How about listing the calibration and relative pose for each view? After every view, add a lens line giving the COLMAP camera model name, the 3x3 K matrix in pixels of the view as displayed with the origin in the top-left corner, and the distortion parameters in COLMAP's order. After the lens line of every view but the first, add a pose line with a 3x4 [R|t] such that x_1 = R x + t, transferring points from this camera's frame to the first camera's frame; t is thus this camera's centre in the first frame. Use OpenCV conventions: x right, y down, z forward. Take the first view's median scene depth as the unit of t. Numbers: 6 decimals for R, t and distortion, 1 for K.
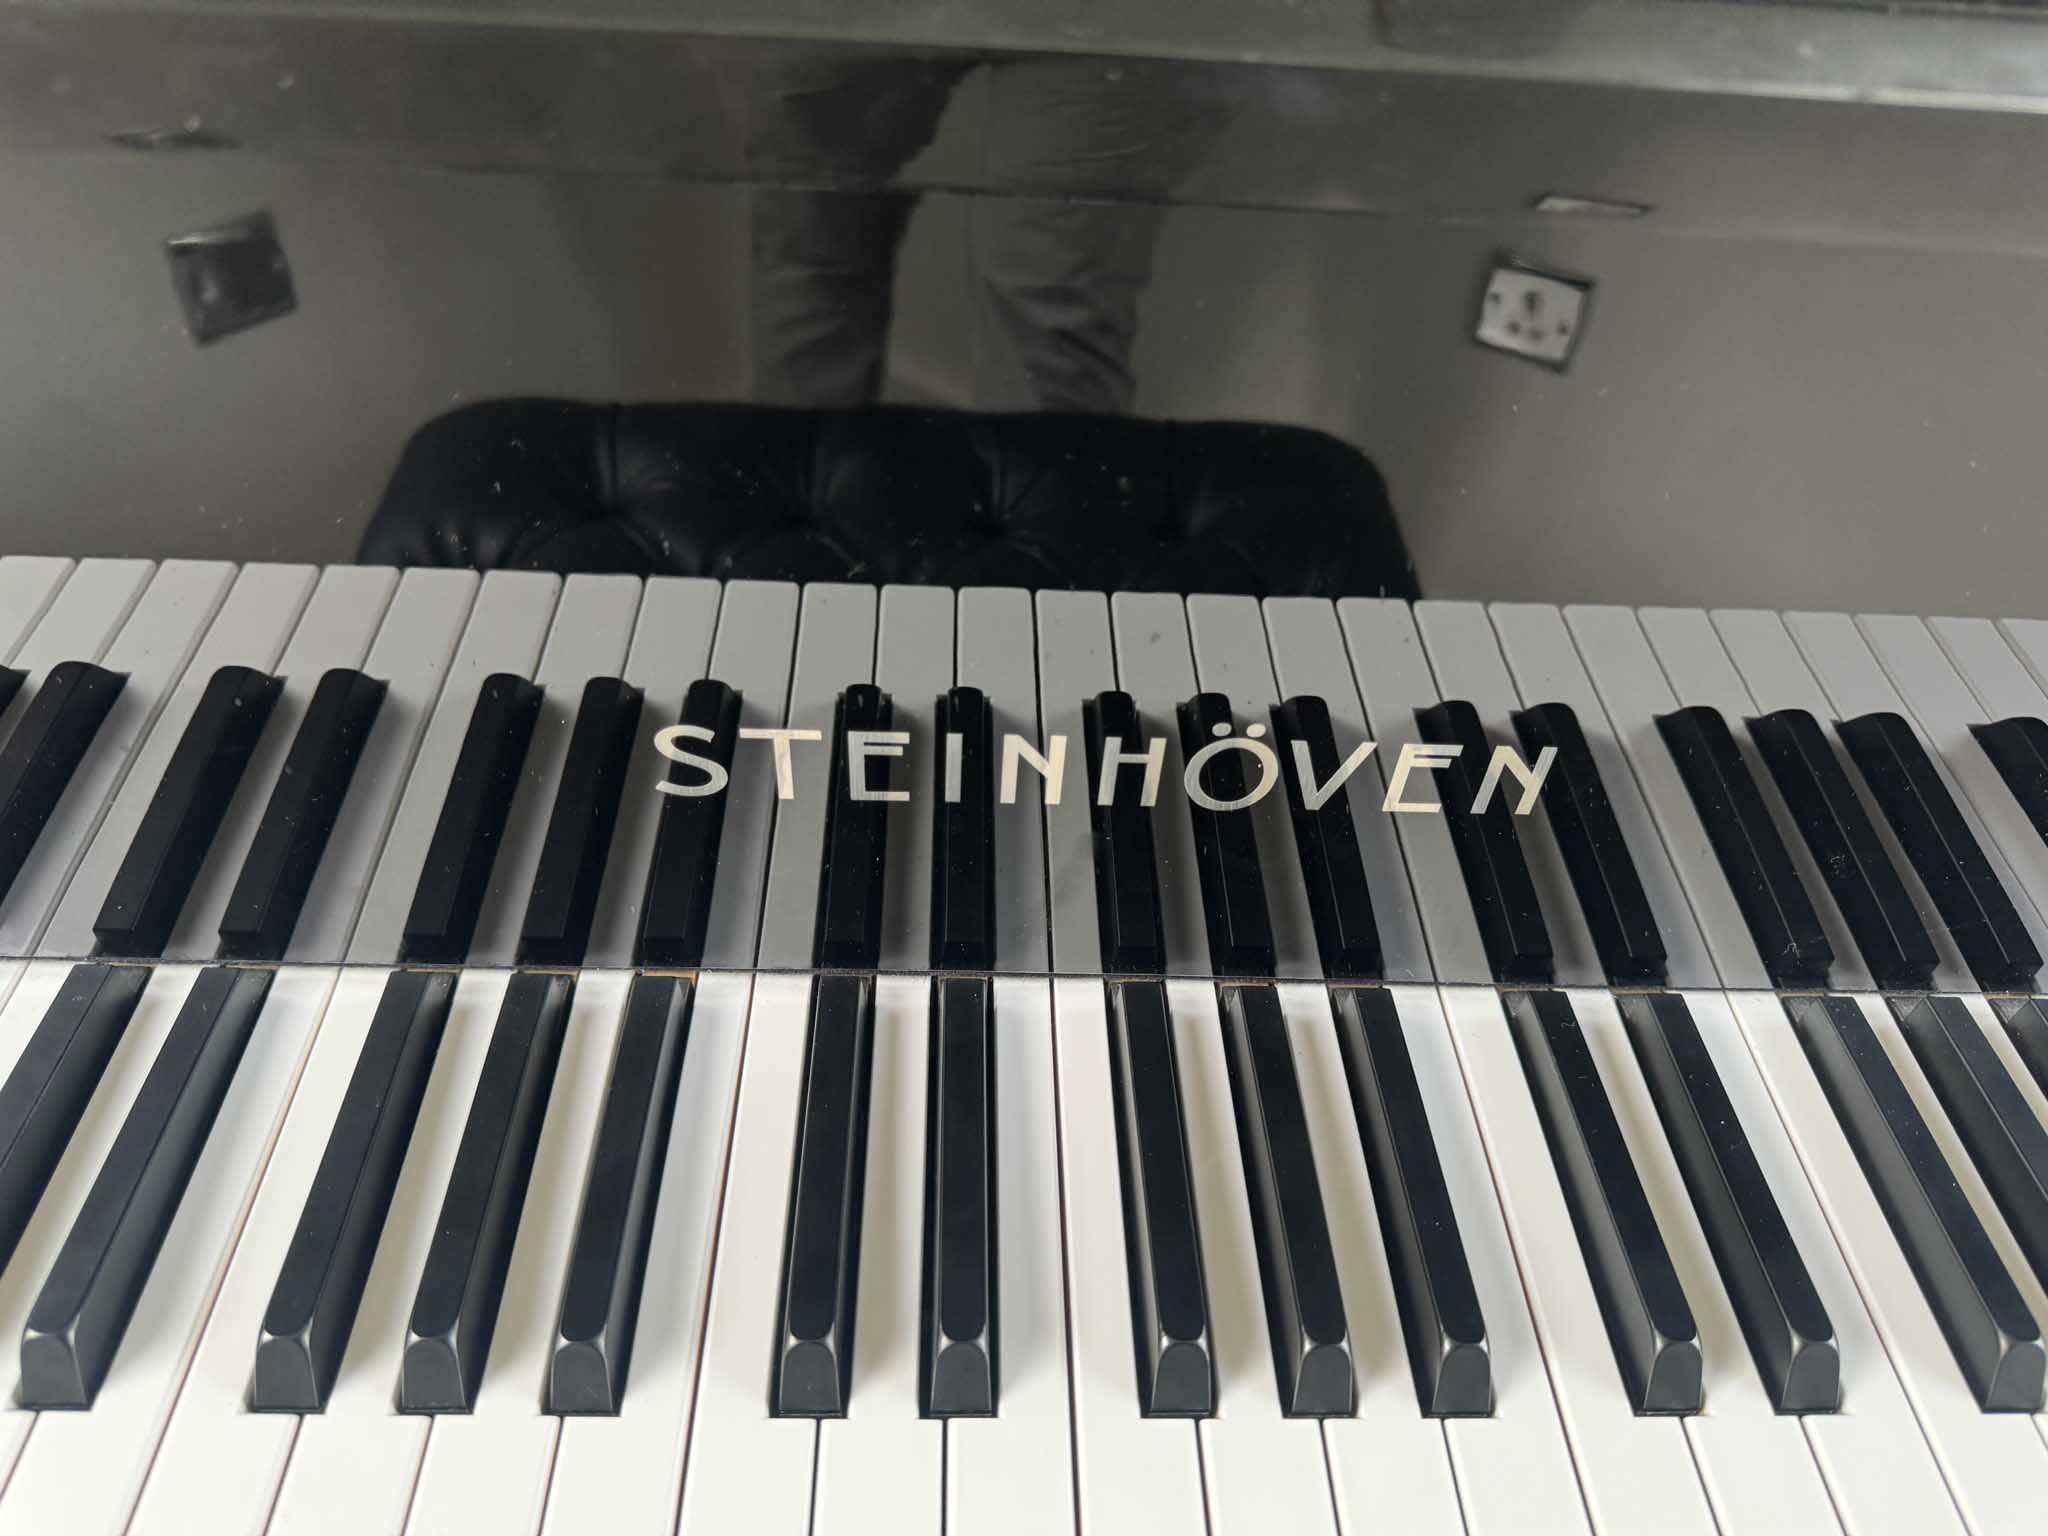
lens RADIAL K [[1454.6, 0, 1010.5], [0, 1454.6, 777.9], [0, 0, 1]] dist [0.028372, -0.034413]
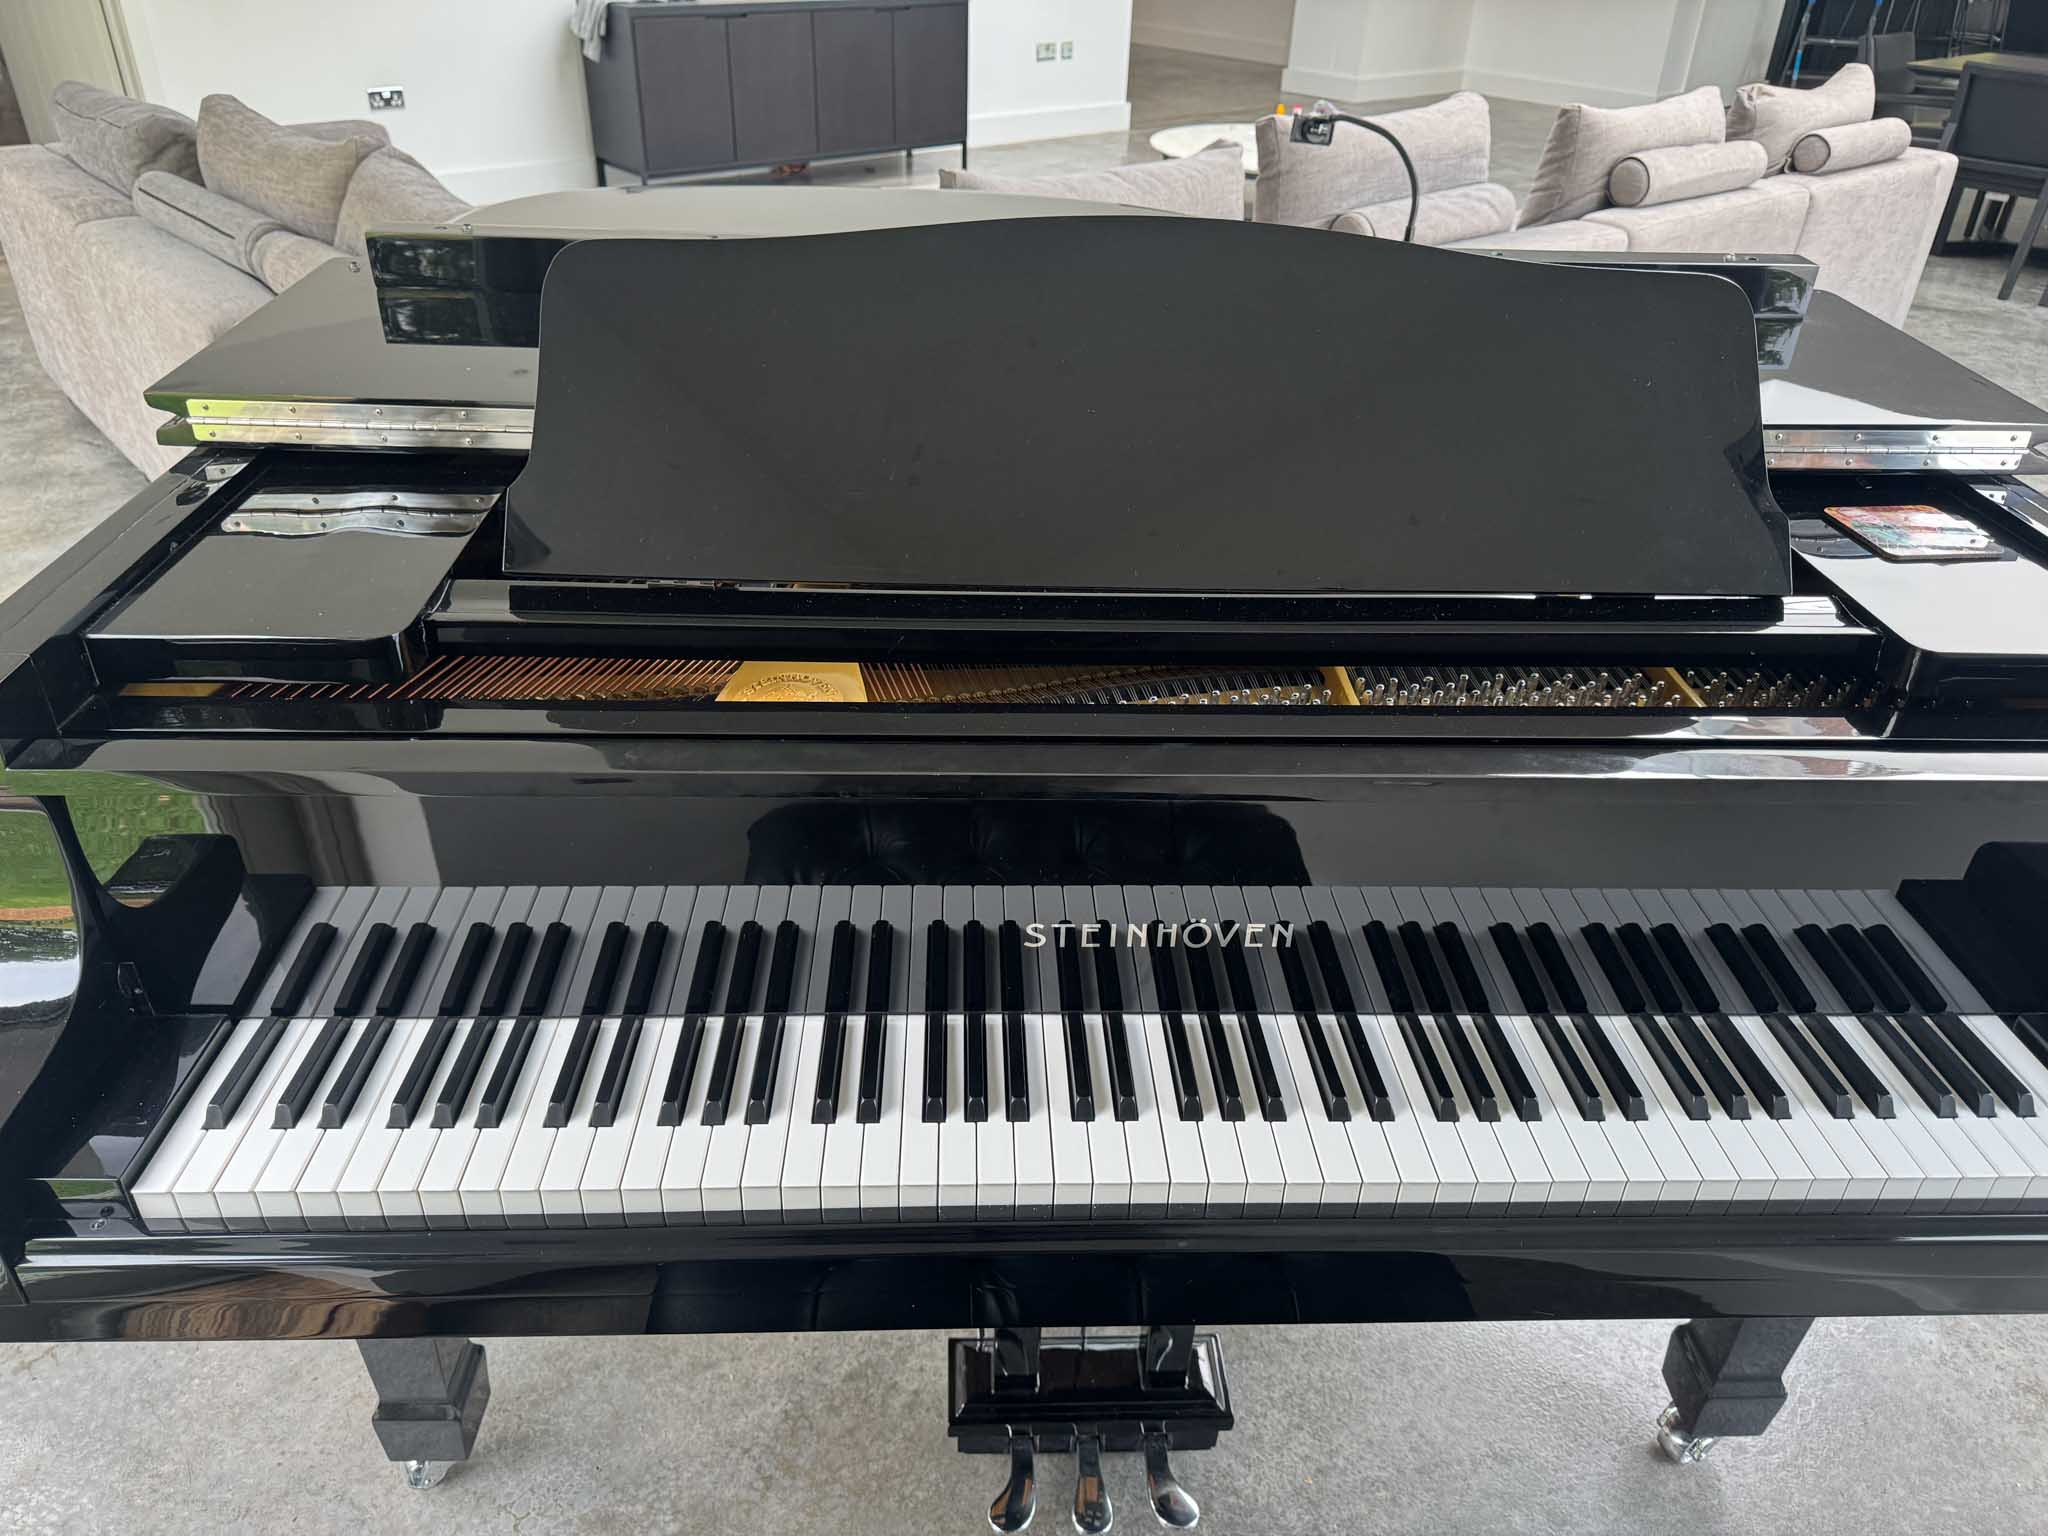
lens RADIAL K [[1454.6, 0, 1009.1], [0, 1454.6, 788.6], [0, 0, 1]] dist [0.028372, -0.034413]
pose [[0.999577, -0.028692, -0.004655, -0.213372], [0.027076, 0.977343, -0.209920, 0.301399], [0.010572, 0.209706, 0.977707, -1.962731]]
